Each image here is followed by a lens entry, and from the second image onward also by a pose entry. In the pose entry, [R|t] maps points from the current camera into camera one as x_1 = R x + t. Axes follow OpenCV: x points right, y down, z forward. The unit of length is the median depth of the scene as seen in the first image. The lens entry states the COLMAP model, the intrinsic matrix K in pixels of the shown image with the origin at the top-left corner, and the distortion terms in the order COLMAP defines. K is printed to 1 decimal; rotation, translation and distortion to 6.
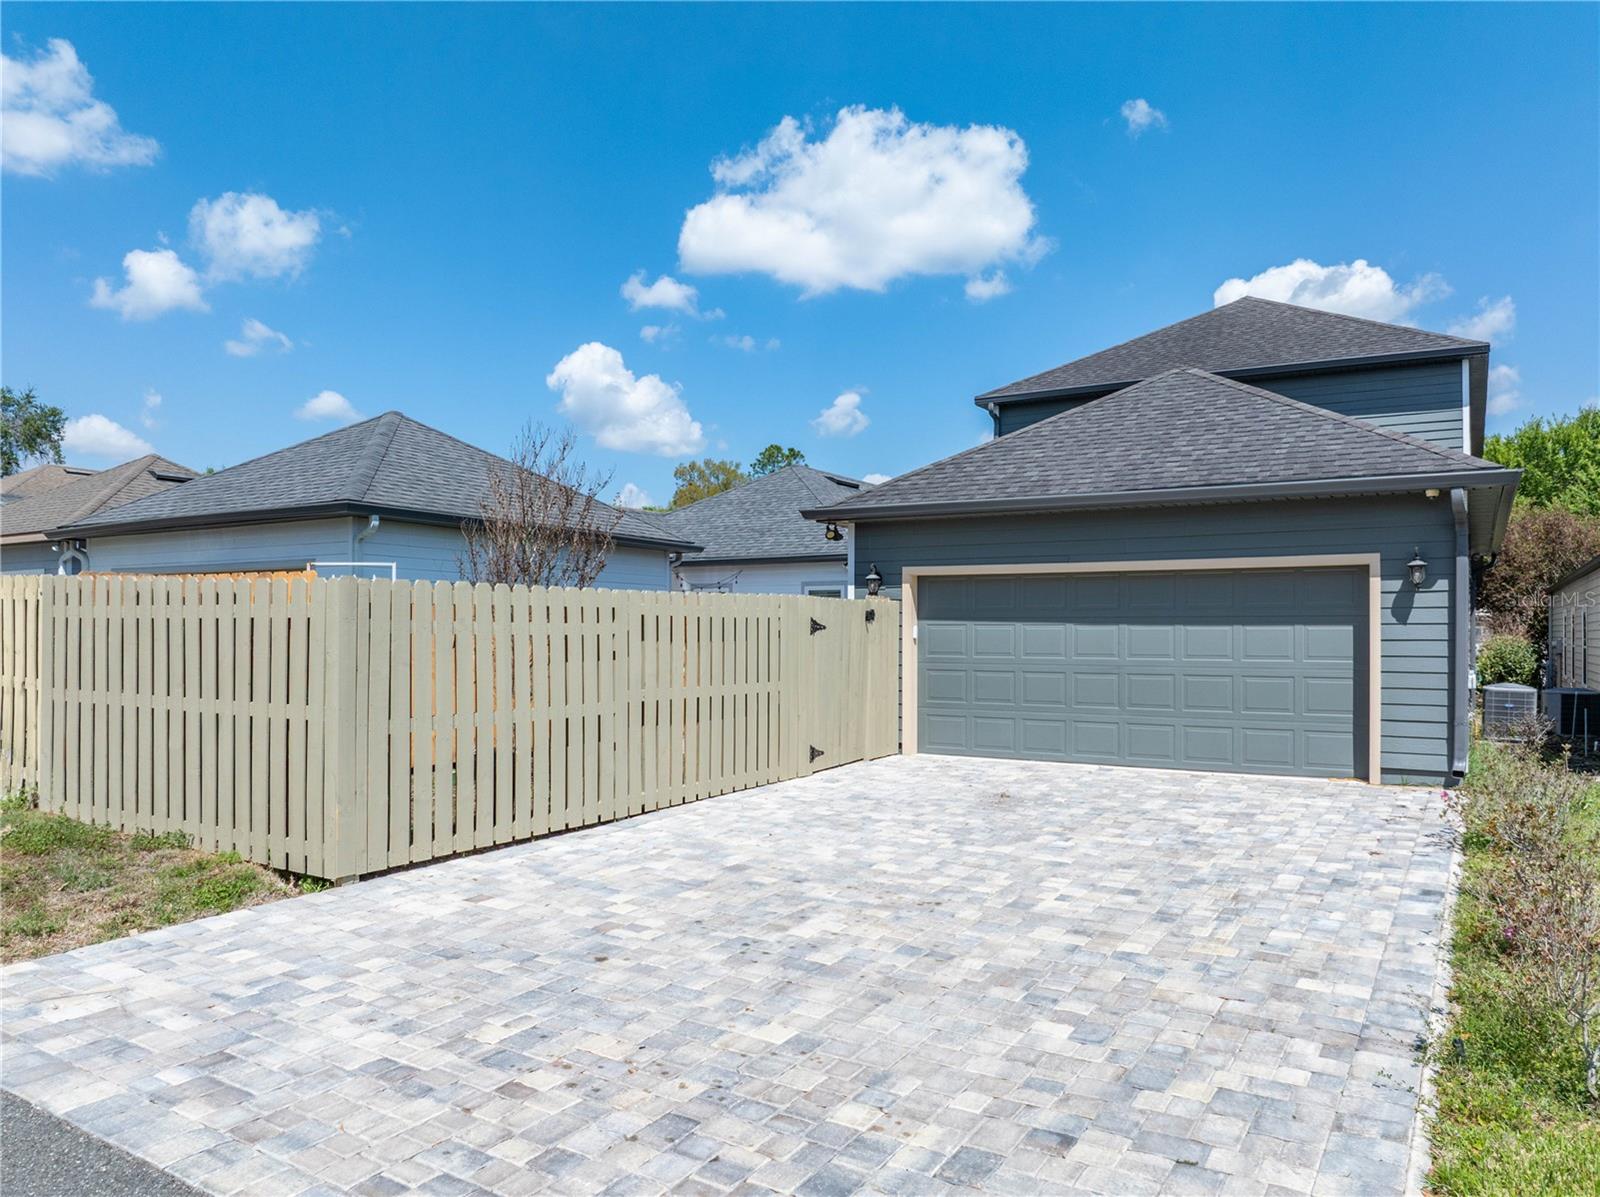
lens RADIAL K [[1125.8, 0, 800.0], [0, 1125.8, 598.5], [0, 0, 1]] dist [-0.048180, 0.013469]
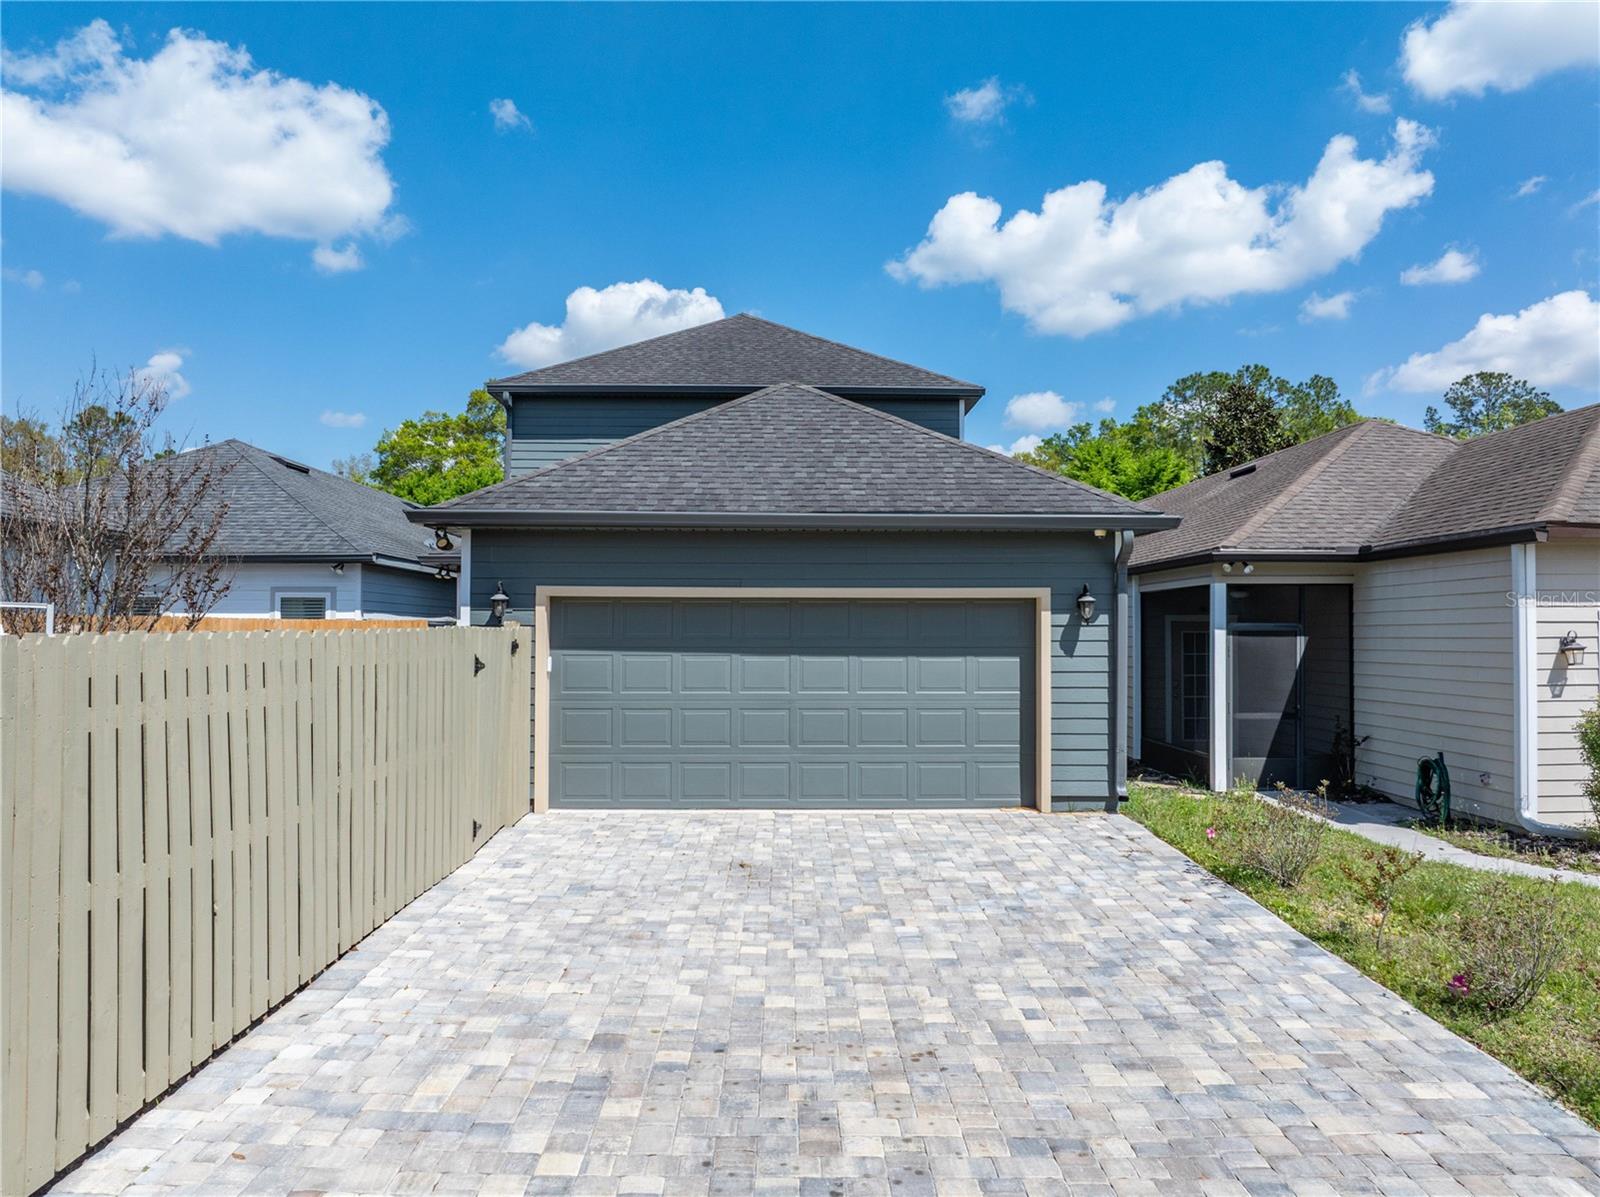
lens RADIAL K [[1125.8, 0, 800.0], [0, 1125.8, 598.5], [0, 0, 1]] dist [-0.048180, 0.013469]
pose [[0.843611, 0.013461, 0.536786, -0.194889], [-0.016415, 0.999865, 0.000724, -0.023289], [-0.536704, -0.009423, 0.843718, 0.202656]]
